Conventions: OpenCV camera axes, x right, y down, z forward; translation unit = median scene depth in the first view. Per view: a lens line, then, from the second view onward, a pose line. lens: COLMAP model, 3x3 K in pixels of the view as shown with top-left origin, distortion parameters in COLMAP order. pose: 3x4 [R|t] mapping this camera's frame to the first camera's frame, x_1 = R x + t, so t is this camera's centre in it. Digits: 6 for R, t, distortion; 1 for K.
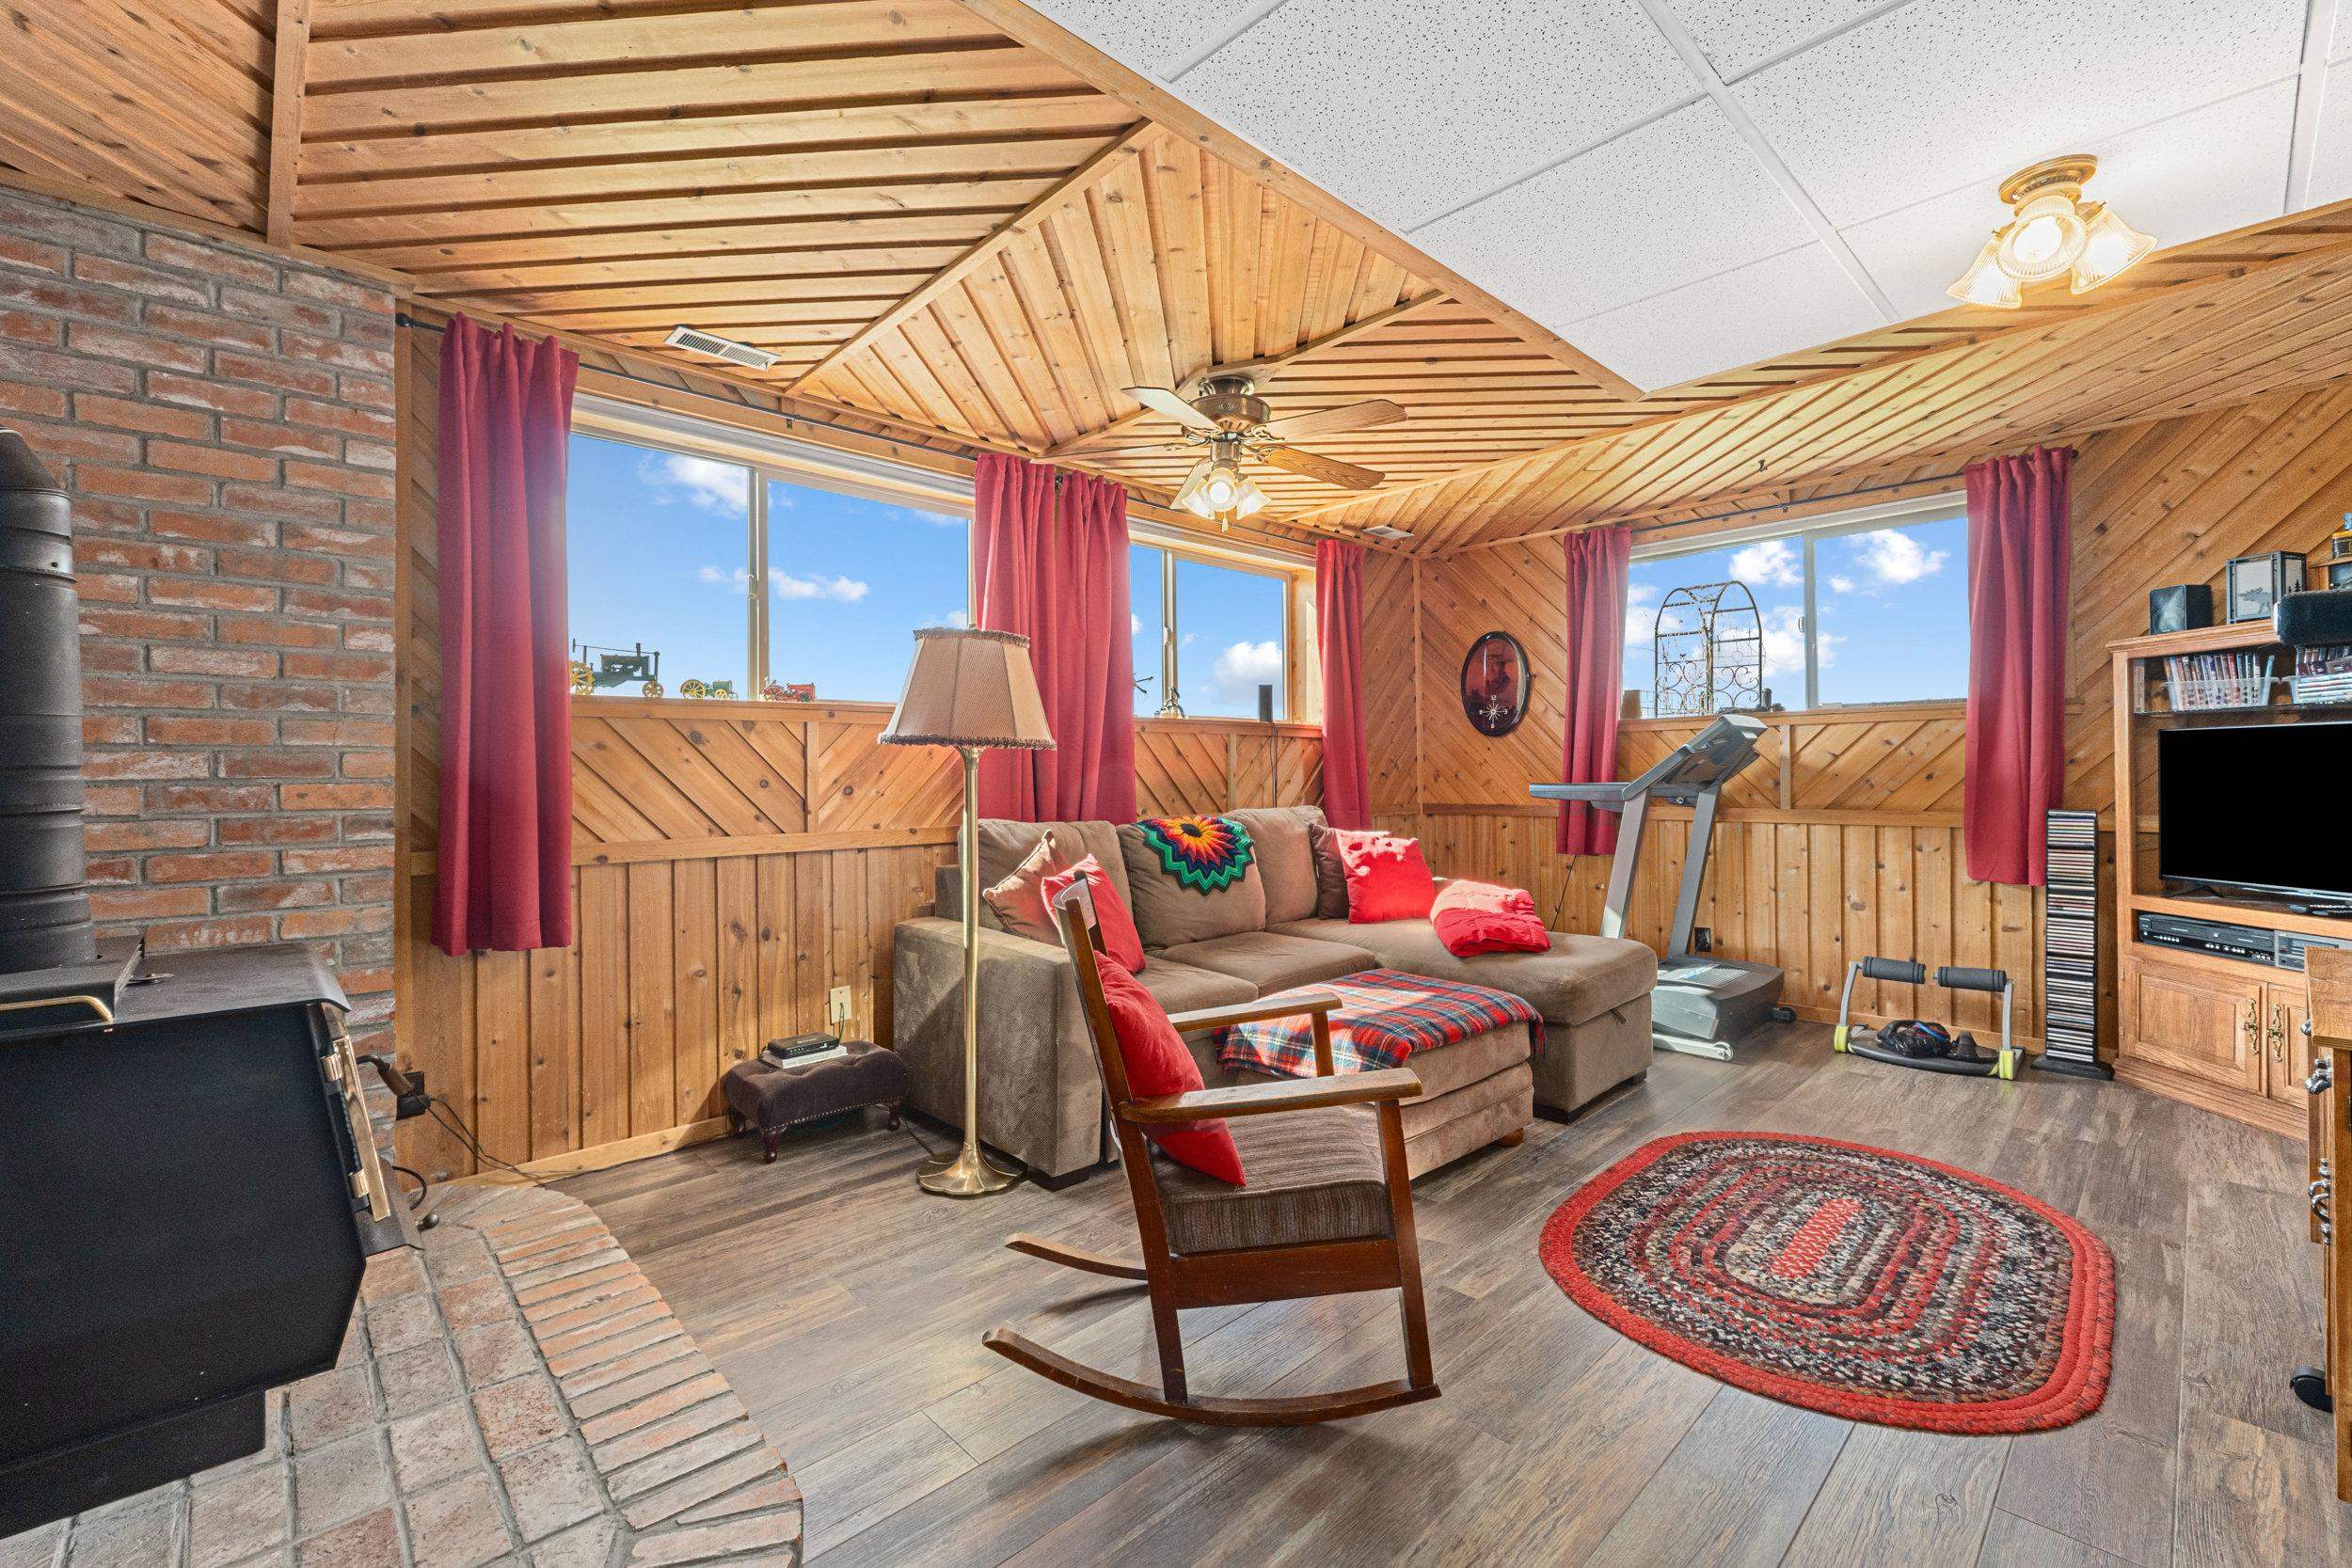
lens RADIAL K [[987.7, 0, 1173.1], [0, 987.7, 767.9], [0, 0, 1]] dist [-0.003523, -0.000301]
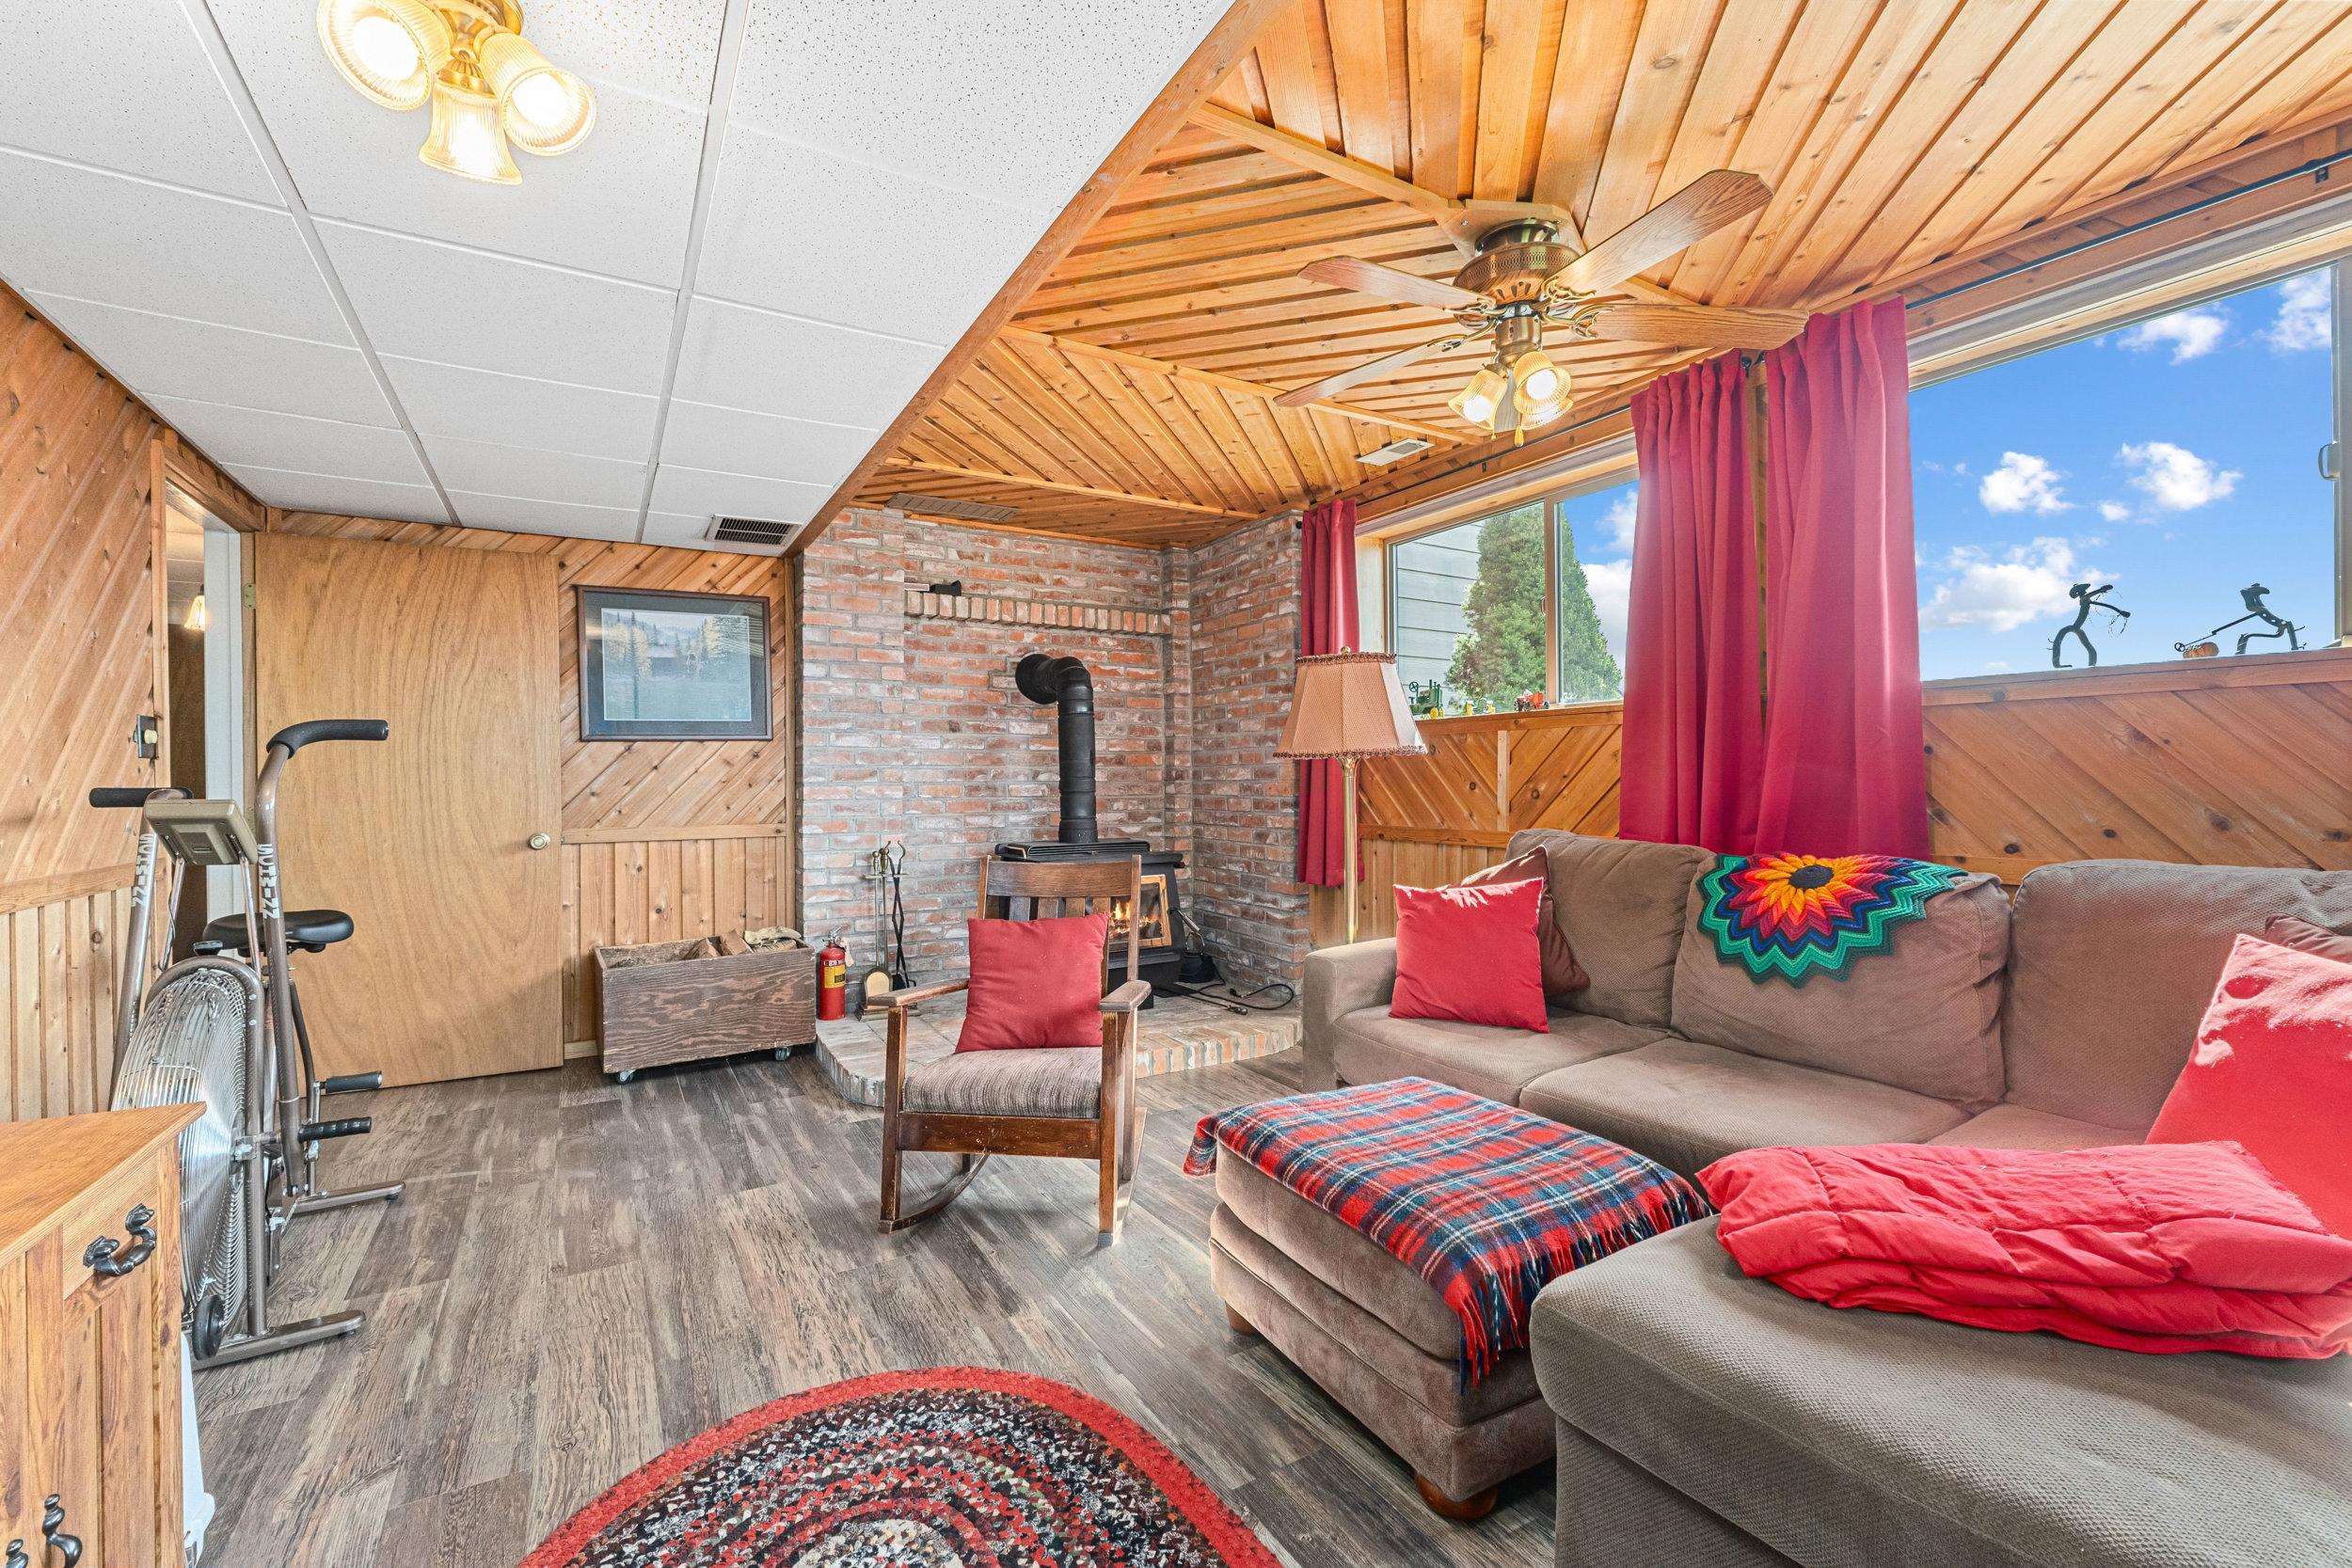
lens RADIAL K [[1004.7, 0, 1176.0], [0, 1004.7, 784.0], [0, 0, 1]] dist [0.000837, 0.000066]
pose [[-0.224848, 0.015736, -0.974267, 1.114896], [0.013581, 0.999823, 0.013014, -0.009599], [0.974299, -0.010306, -0.225022, 1.245763]]
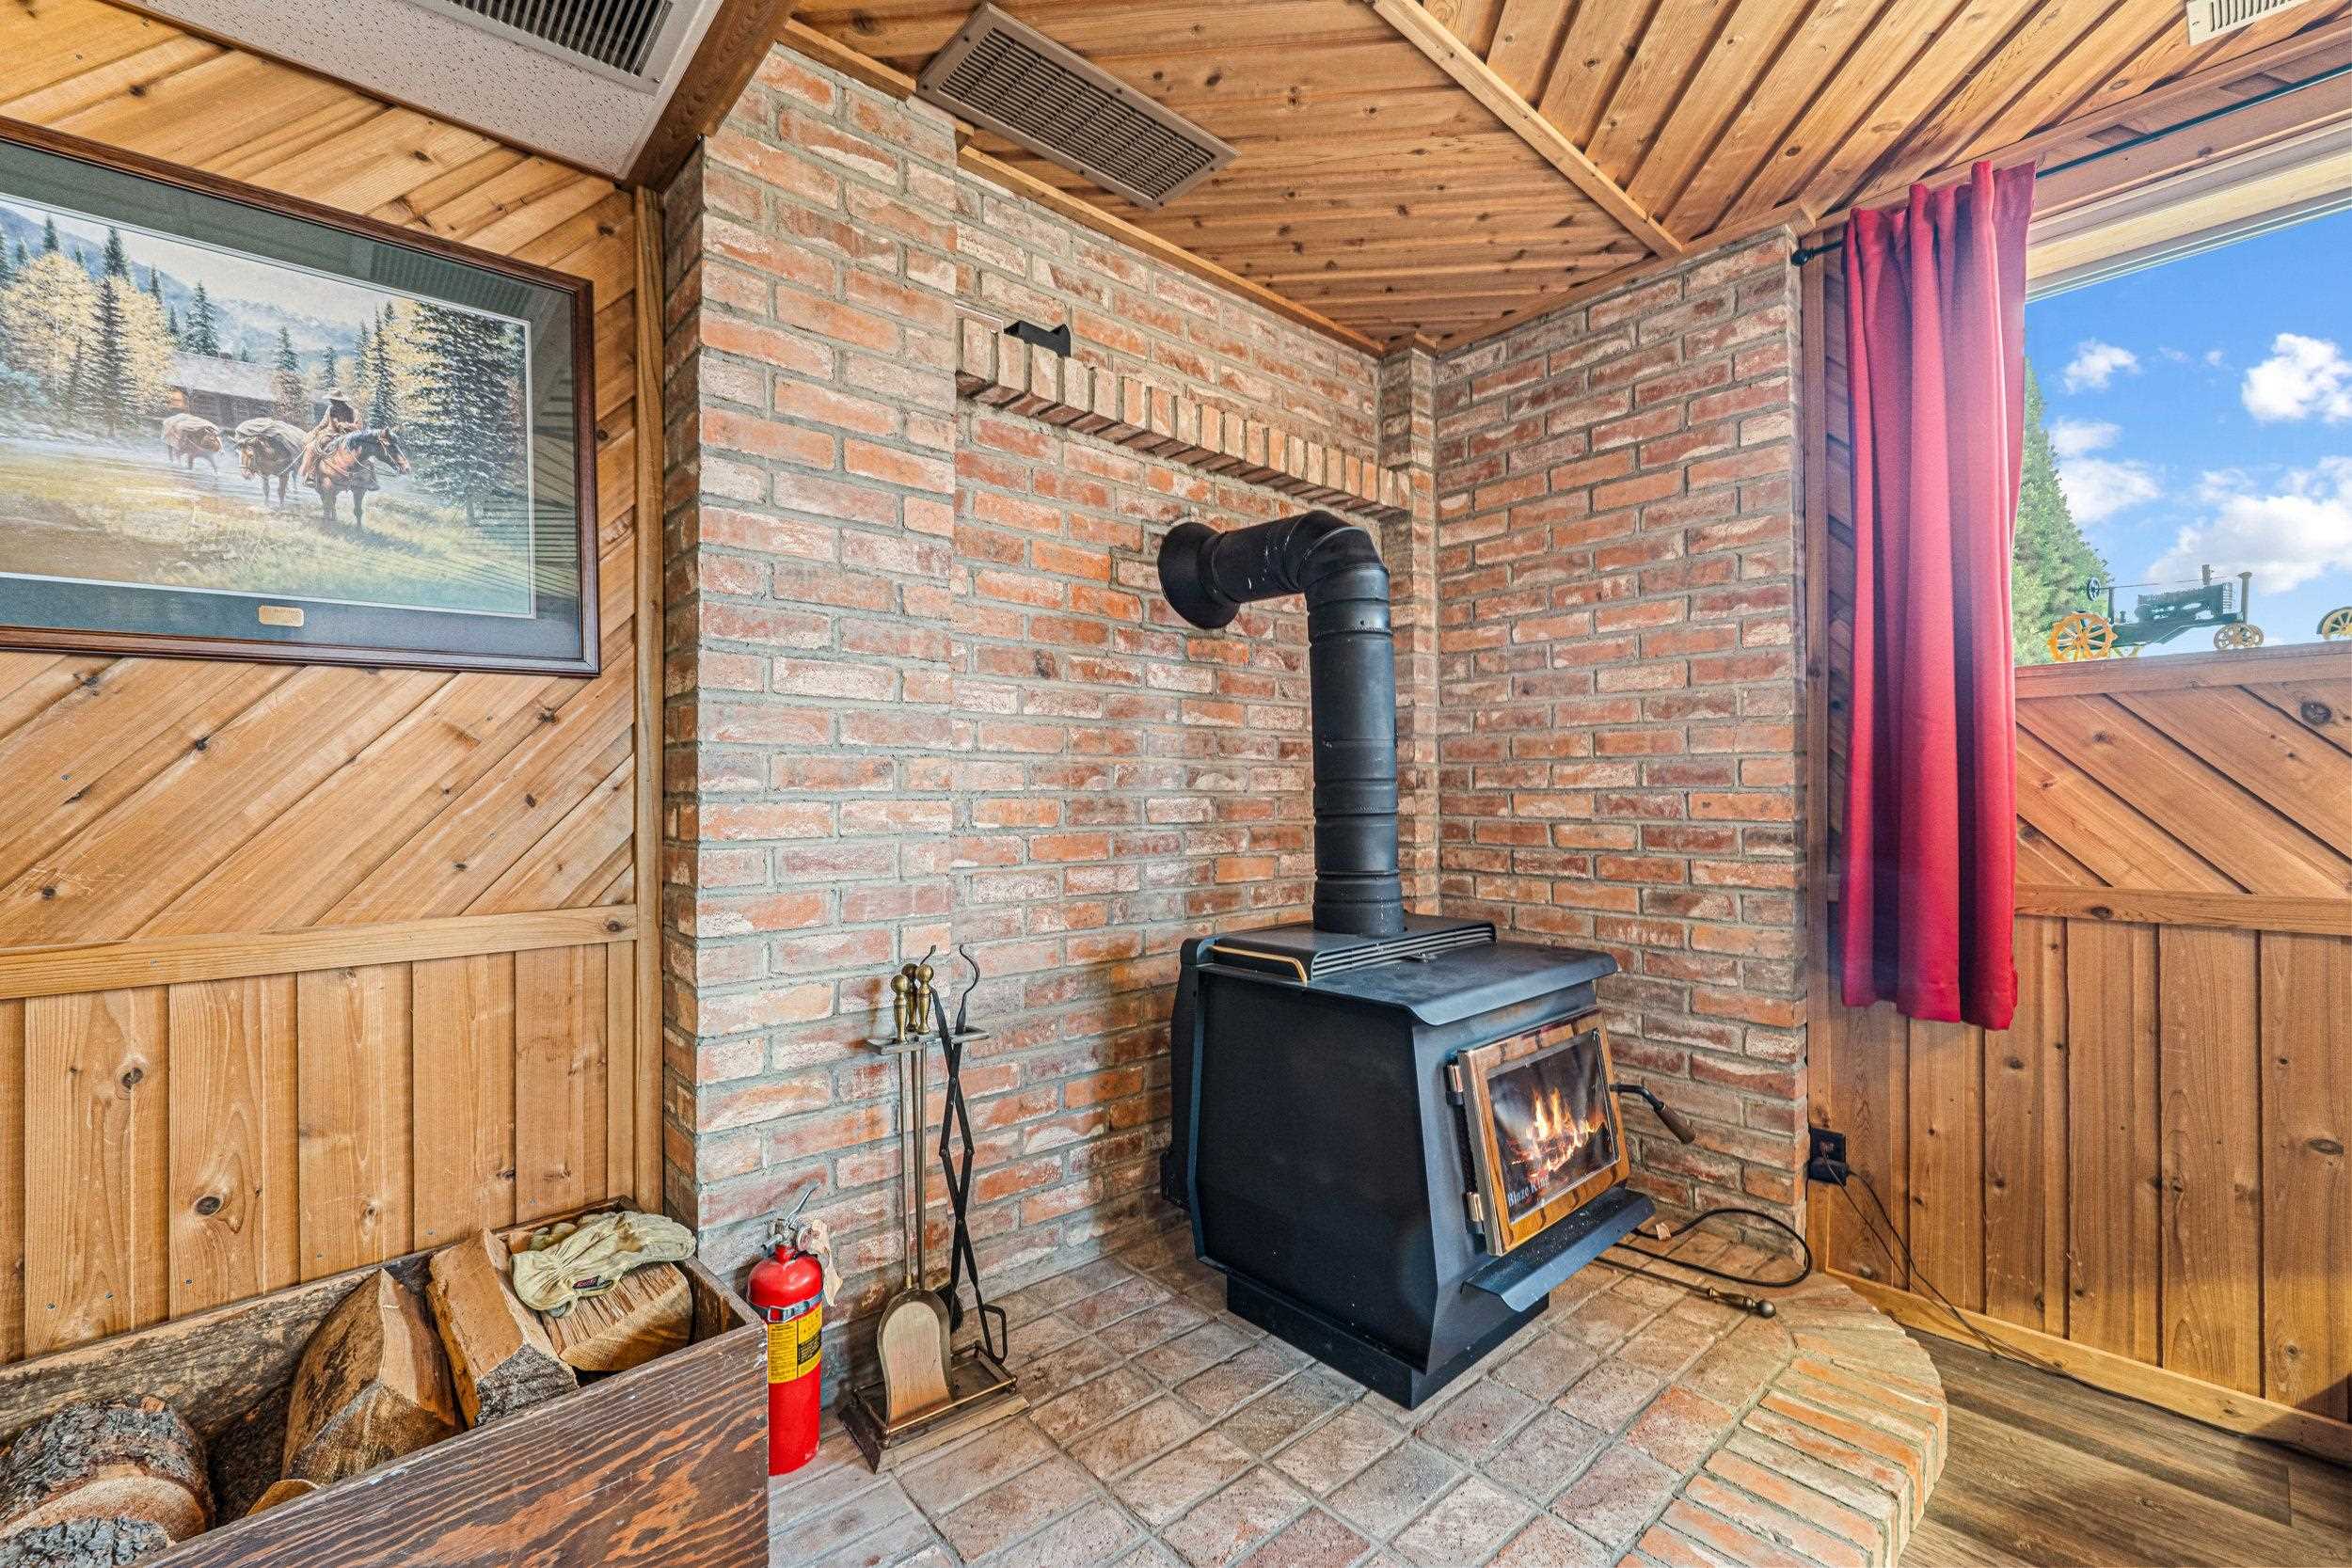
lens RADIAL K [[982.9, 0, 1170.7], [0, 982.9, 785.5], [0, 0, 1]] dist [-0.002398, -0.000793]
pose [[-0.027708, 0.003166, -0.999611, 0.099669], [0.012127, 0.999922, 0.002831, -0.000115], [0.999542, -0.012044, -0.027744, 0.487835]]
